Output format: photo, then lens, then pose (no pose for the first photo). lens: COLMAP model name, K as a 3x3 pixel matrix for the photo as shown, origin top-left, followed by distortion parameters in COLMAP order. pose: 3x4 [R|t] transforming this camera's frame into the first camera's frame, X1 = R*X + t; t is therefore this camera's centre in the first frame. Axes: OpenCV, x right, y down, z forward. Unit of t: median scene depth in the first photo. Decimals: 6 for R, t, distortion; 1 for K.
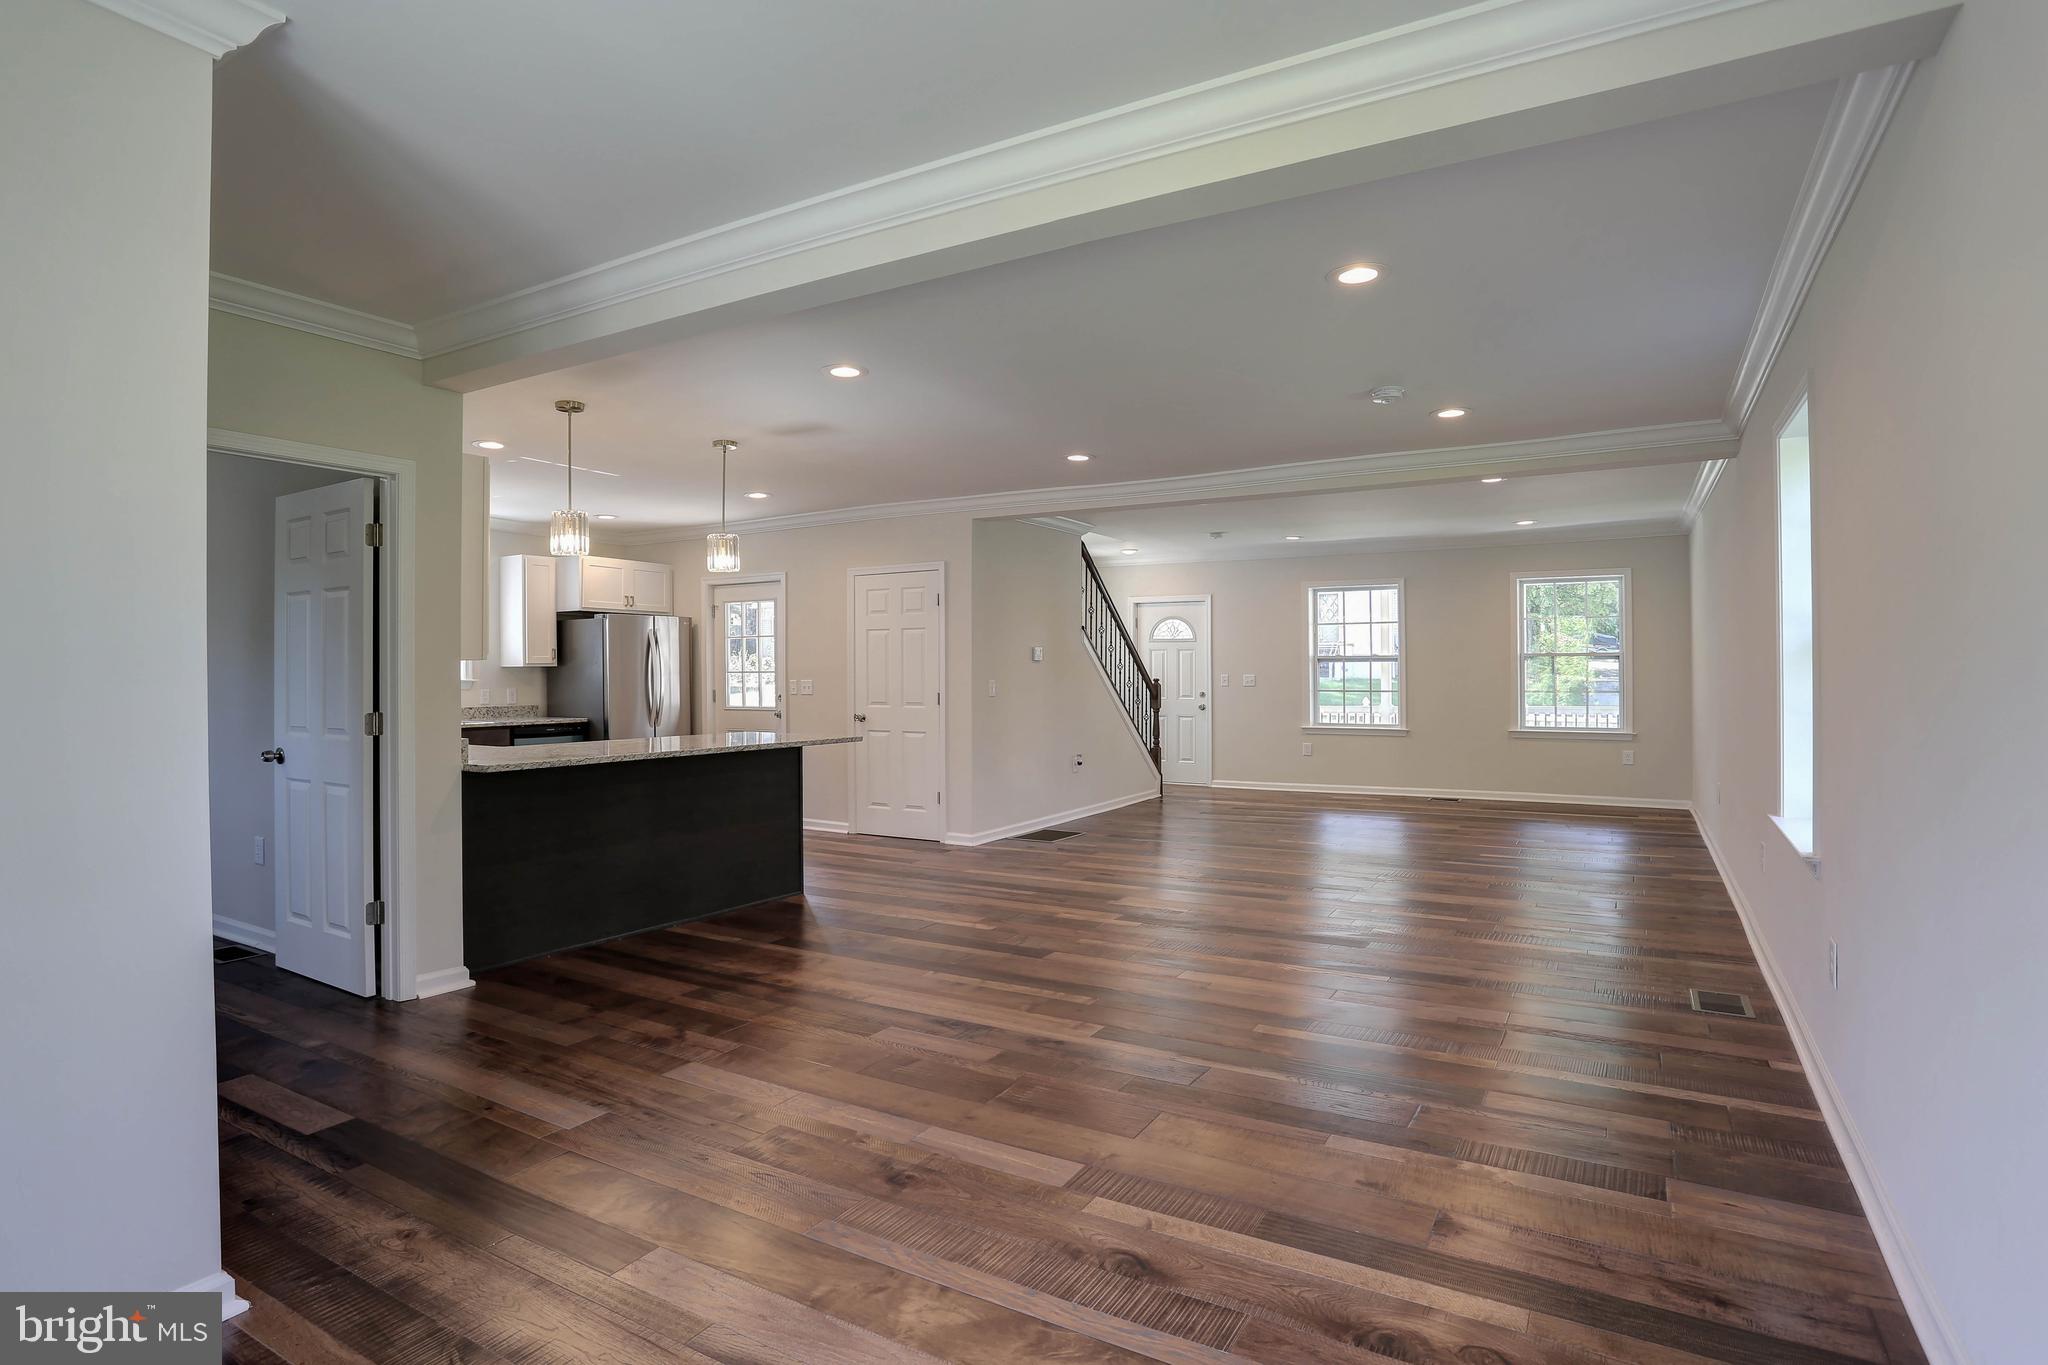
lens RADIAL K [[981.8, 0, 1027.6], [0, 981.8, 657.9], [0, 0, 1]] dist [0.050455, -0.000027]
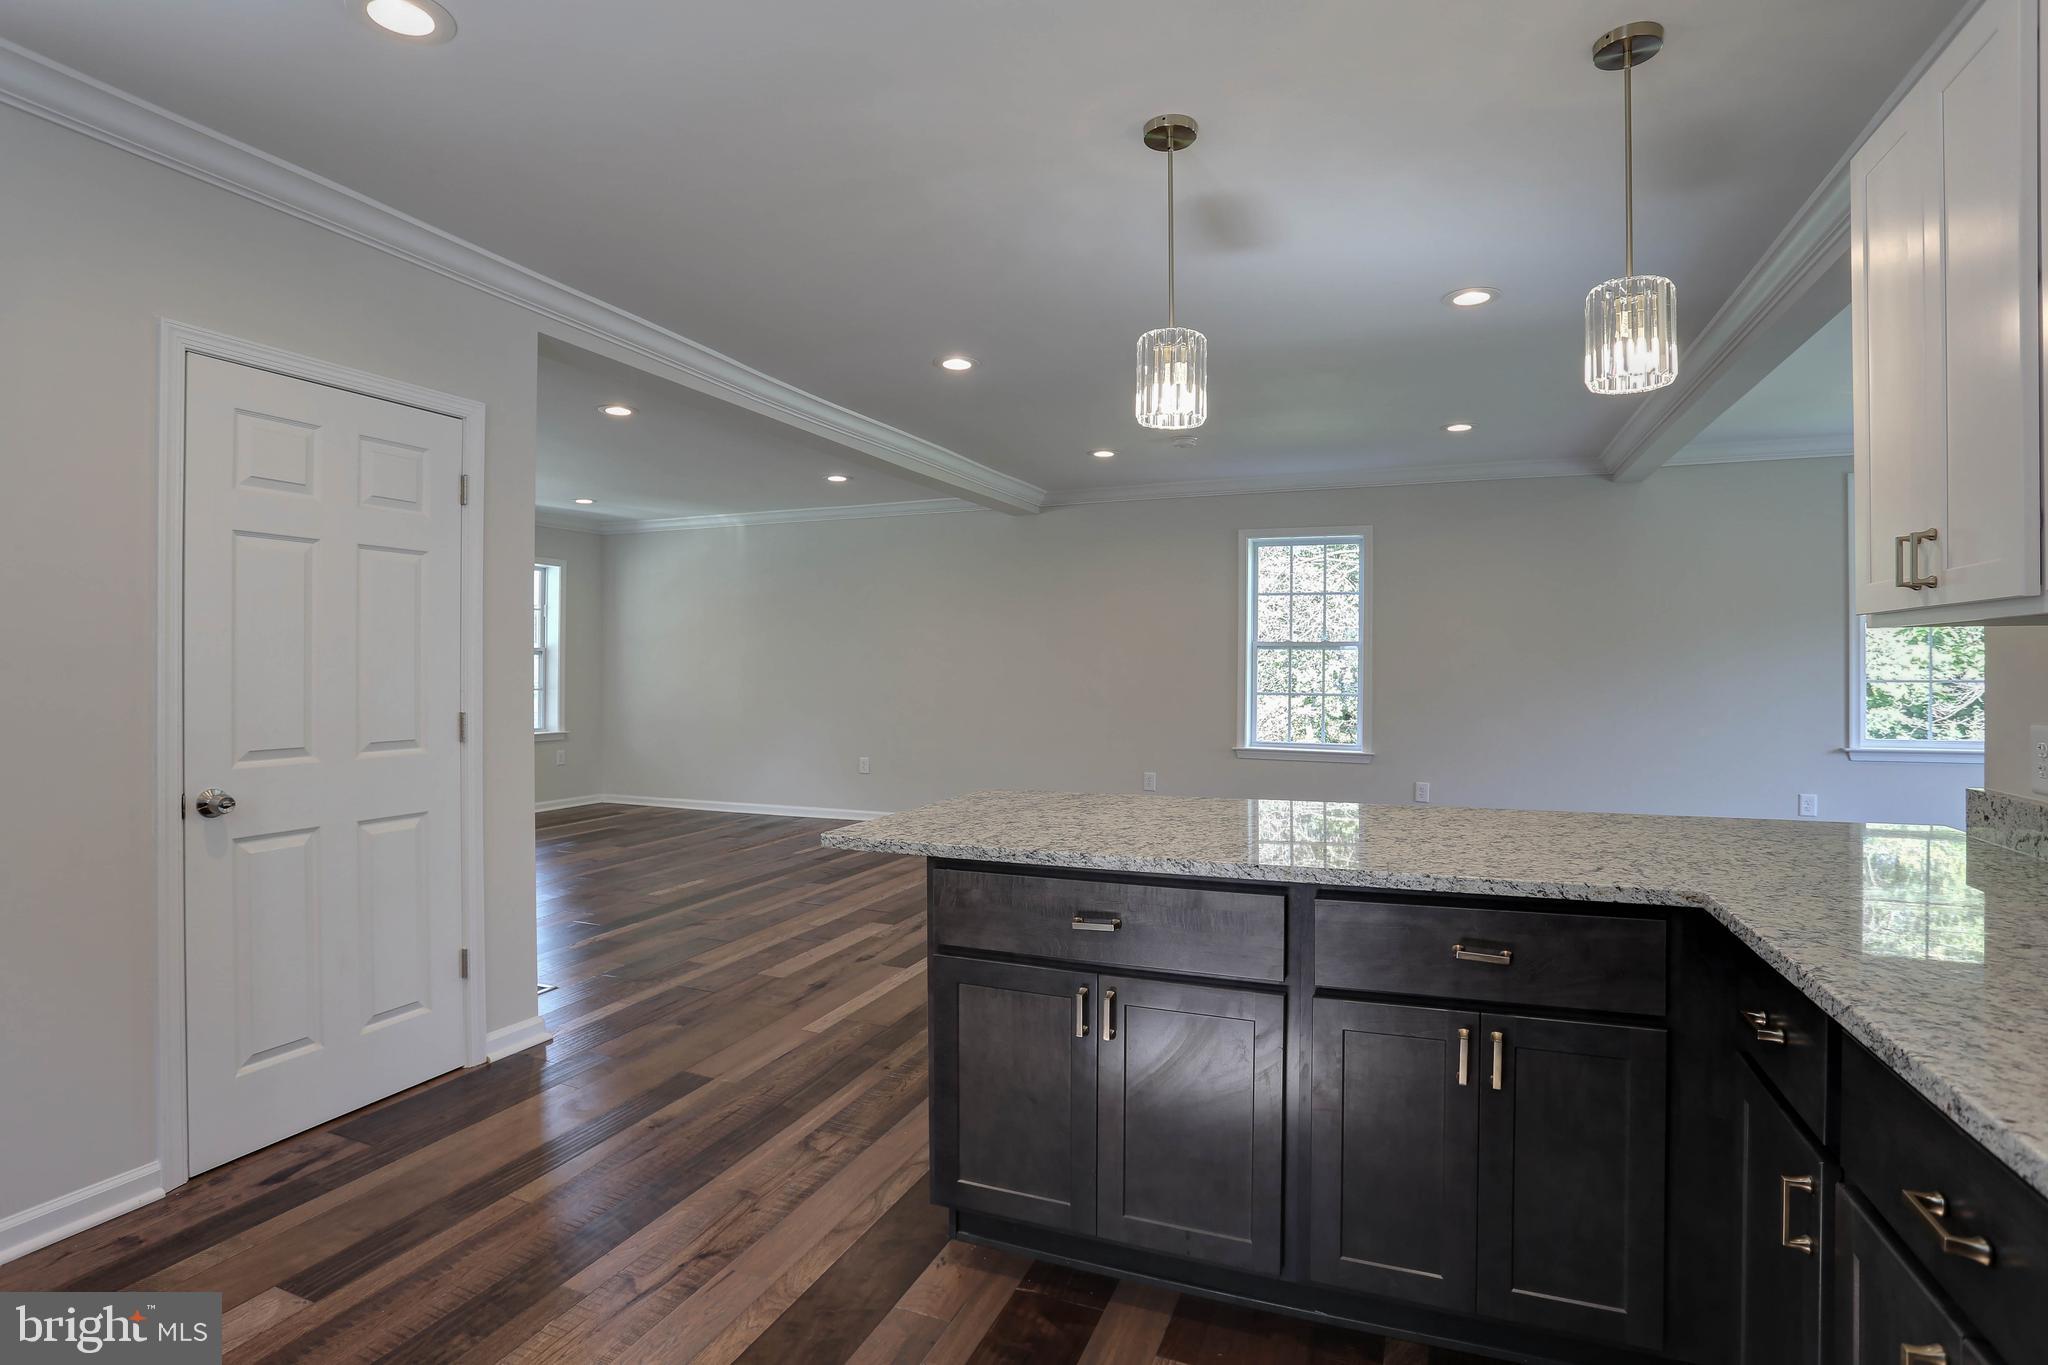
lens RADIAL K [[1055.5, 0, 1021.7], [0, 1055.5, 689.3], [0, 0, 1]] dist [-0.086256, 0.026217]
pose [[-0.122863, -0.014721, 0.992314, -0.501922], [-0.014214, 0.999814, 0.013073, 0.014766], [-0.992322, -0.012499, -0.123050, 0.748425]]
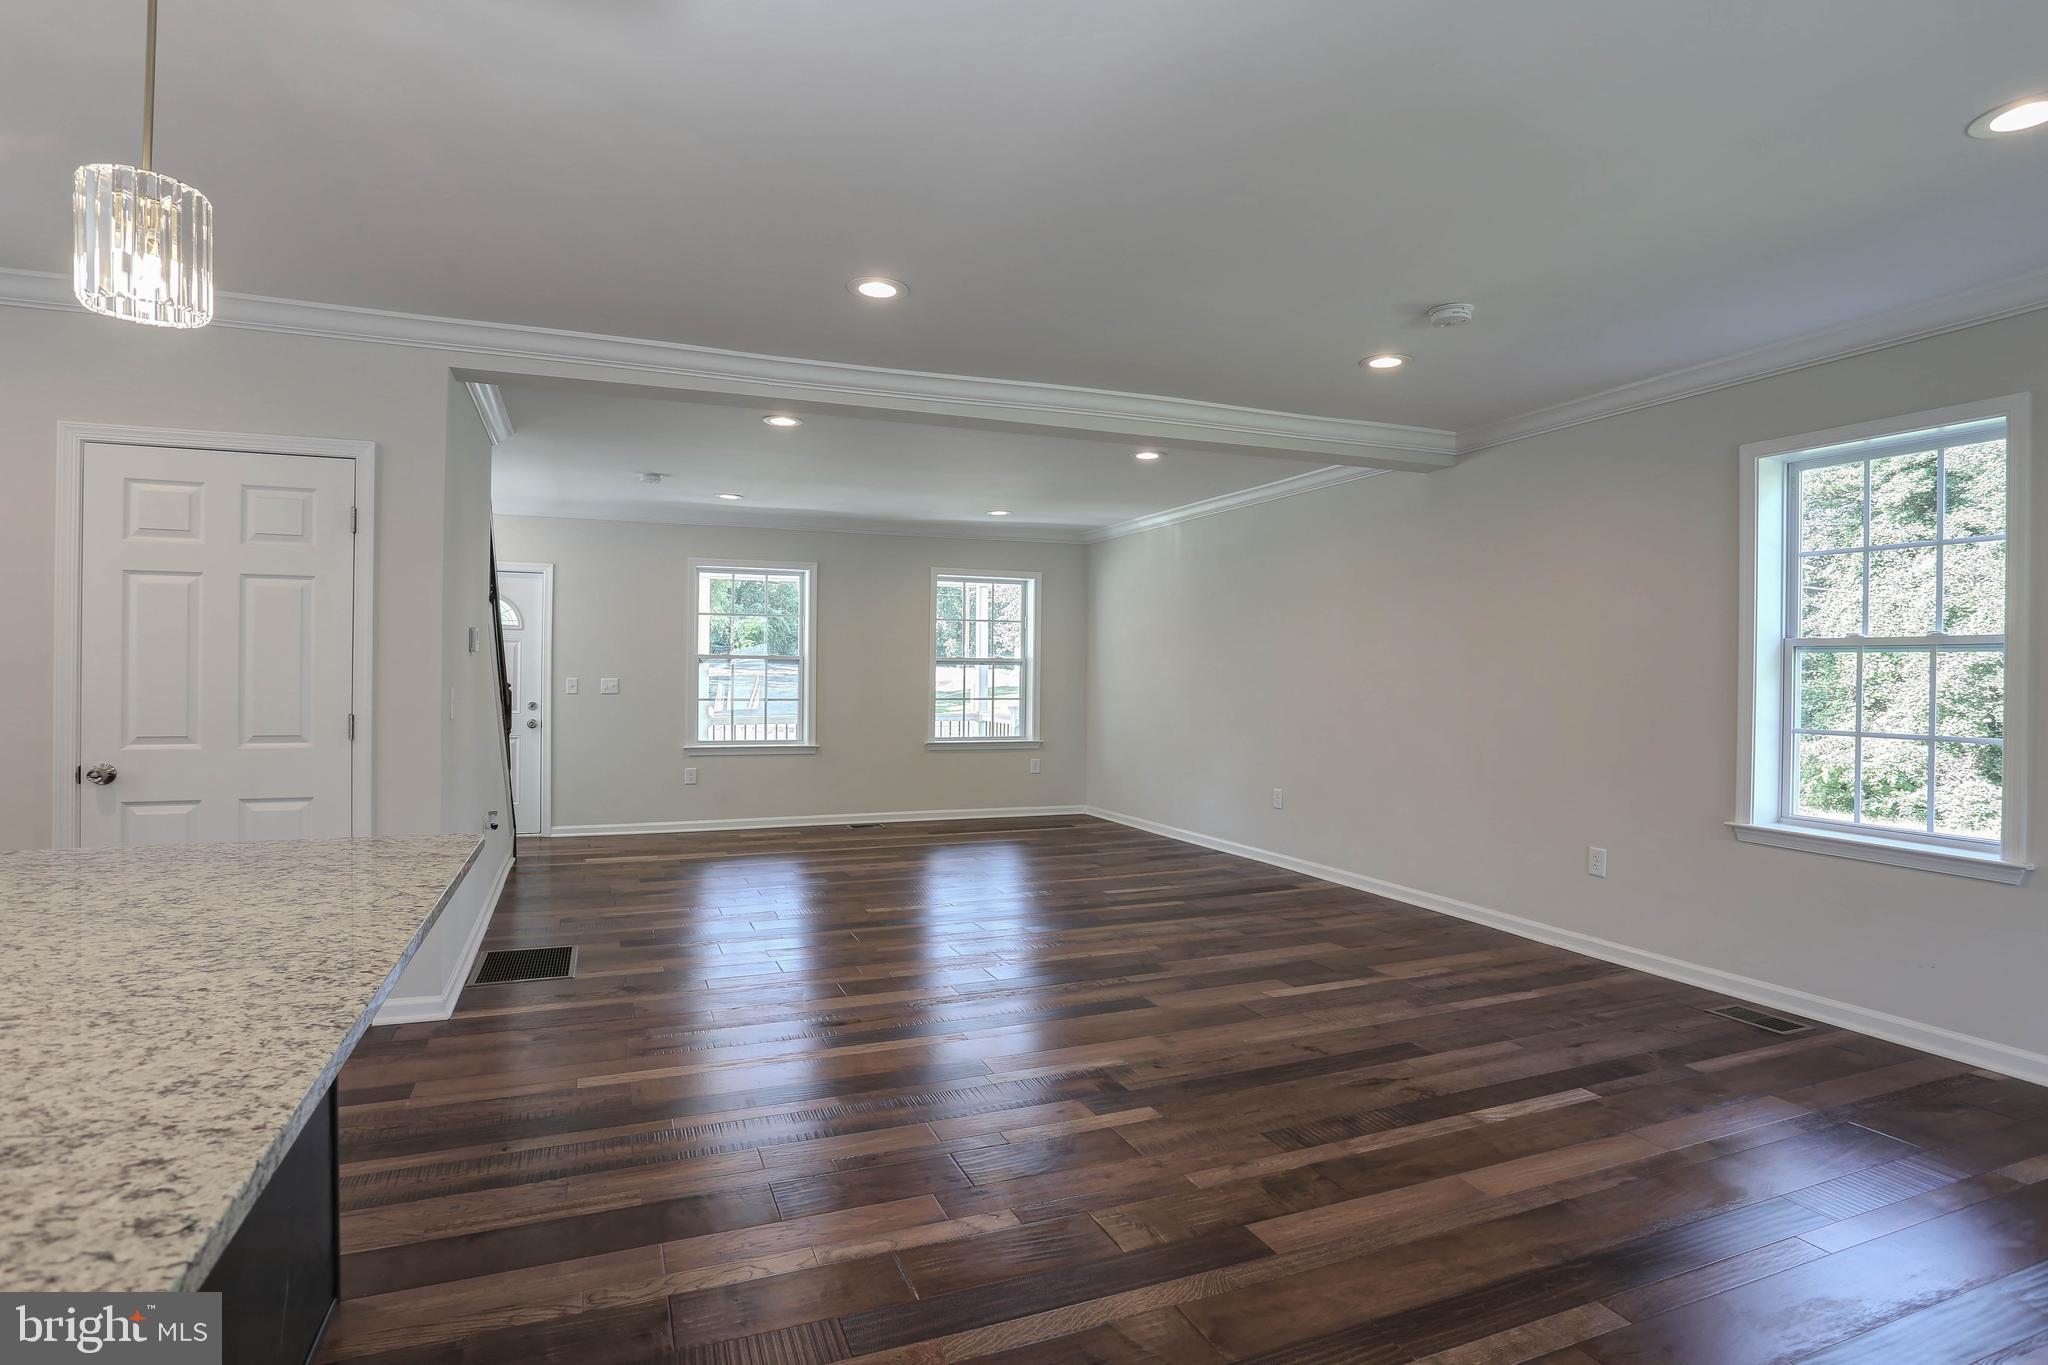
lens RADIAL K [[1036.7, 0, 986.2], [0, 1036.7, 678.5], [0, 0, 1]] dist [-0.075556, 0.037327]
pose [[0.644513, 0.007324, 0.764558, -0.243599], [-0.022346, 0.999707, 0.009262, 0.005855], [-0.764267, -0.023054, 0.644488, 0.410305]]
